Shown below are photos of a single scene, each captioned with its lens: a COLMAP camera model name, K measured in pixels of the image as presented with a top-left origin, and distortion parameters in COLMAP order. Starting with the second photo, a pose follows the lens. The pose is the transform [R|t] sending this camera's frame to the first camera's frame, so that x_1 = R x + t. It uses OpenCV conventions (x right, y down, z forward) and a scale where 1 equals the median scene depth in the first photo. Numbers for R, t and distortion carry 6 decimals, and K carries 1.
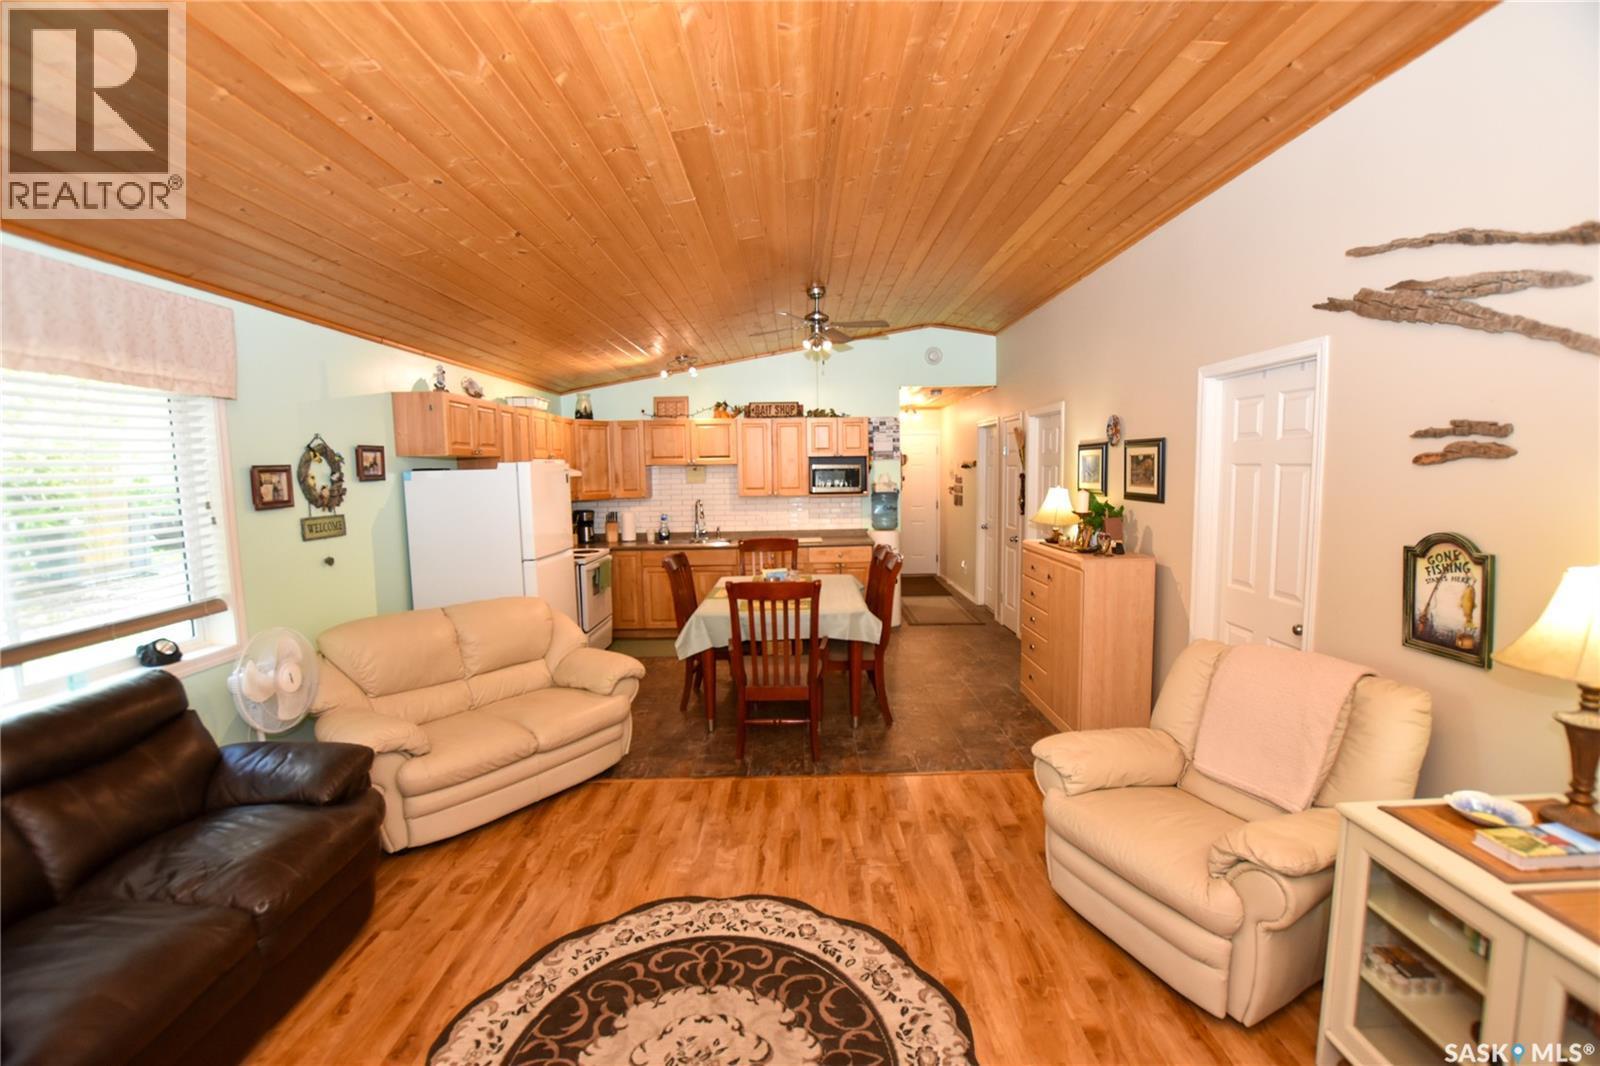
lens RADIAL K [[693.9, 0, 802.6], [0, 693.9, 530.7], [0, 0, 1]] dist [-0.001458, -0.000221]
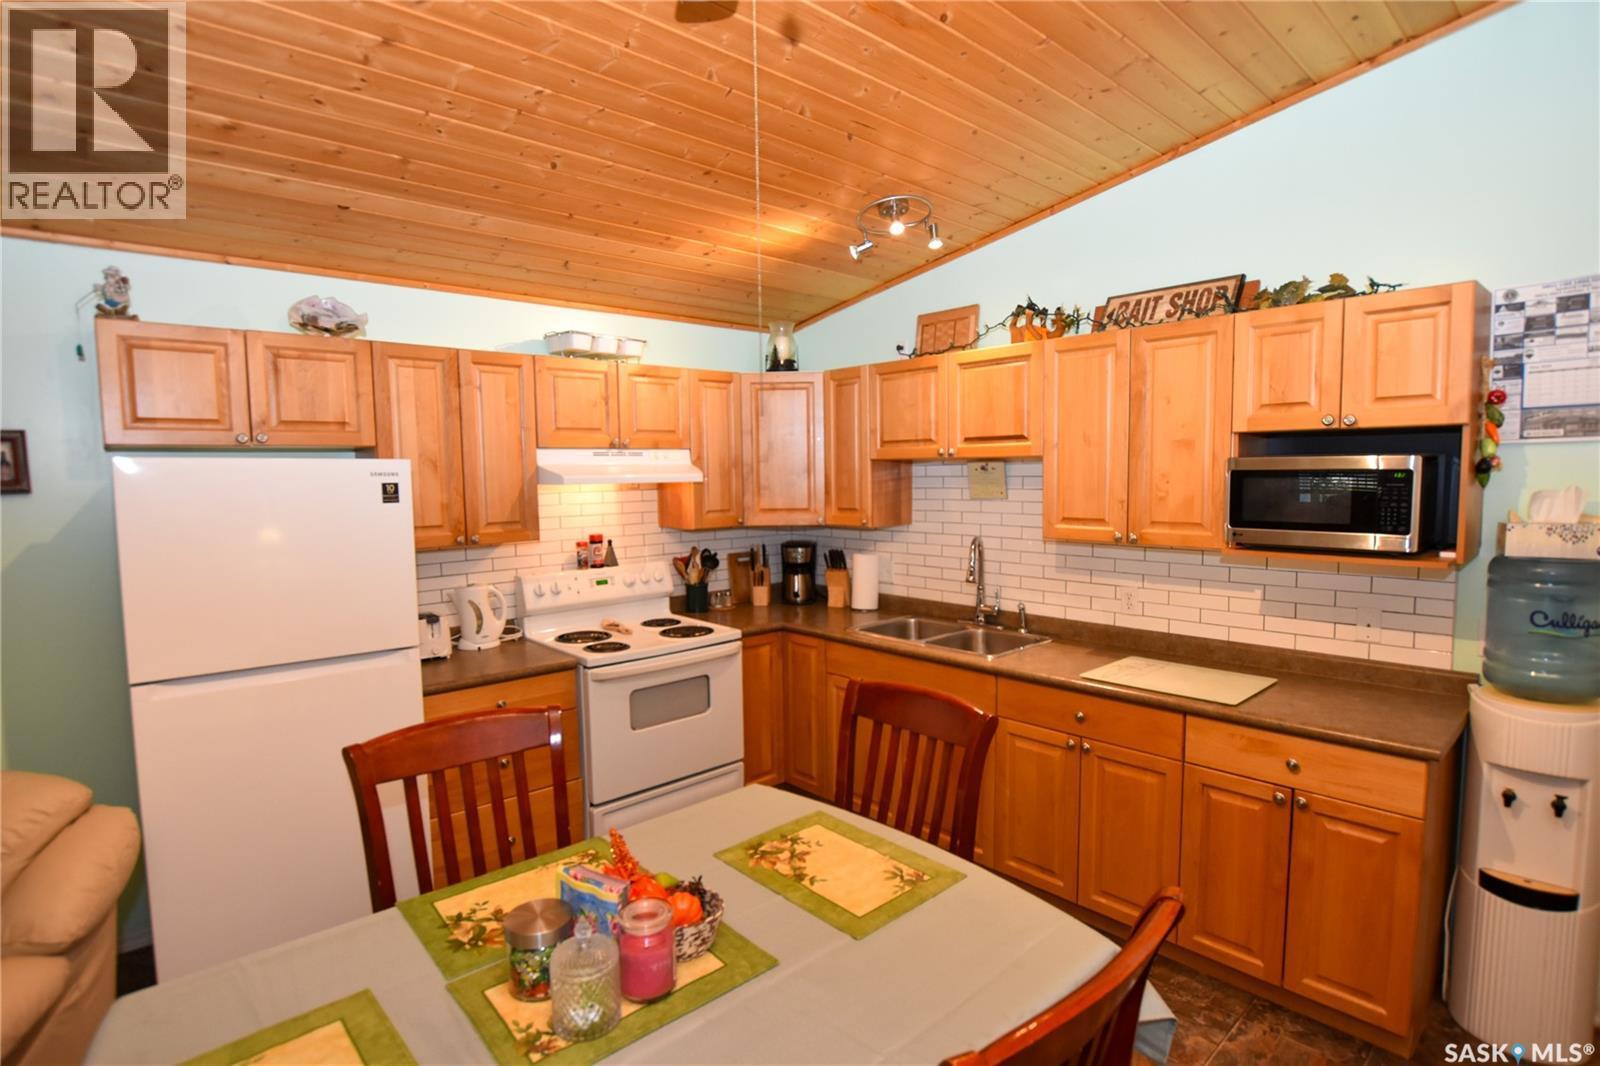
lens RADIAL K [[812.9, 0, 805.6], [0, 812.9, 532.9], [0, 0, 1]] dist [-0.007051, -0.000742]
pose [[0.673554, 0.065024, -0.736272, 0.155286], [-0.065768, 0.997444, 0.027924, -0.056053], [0.736206, 0.029615, 0.676109, 0.587550]]
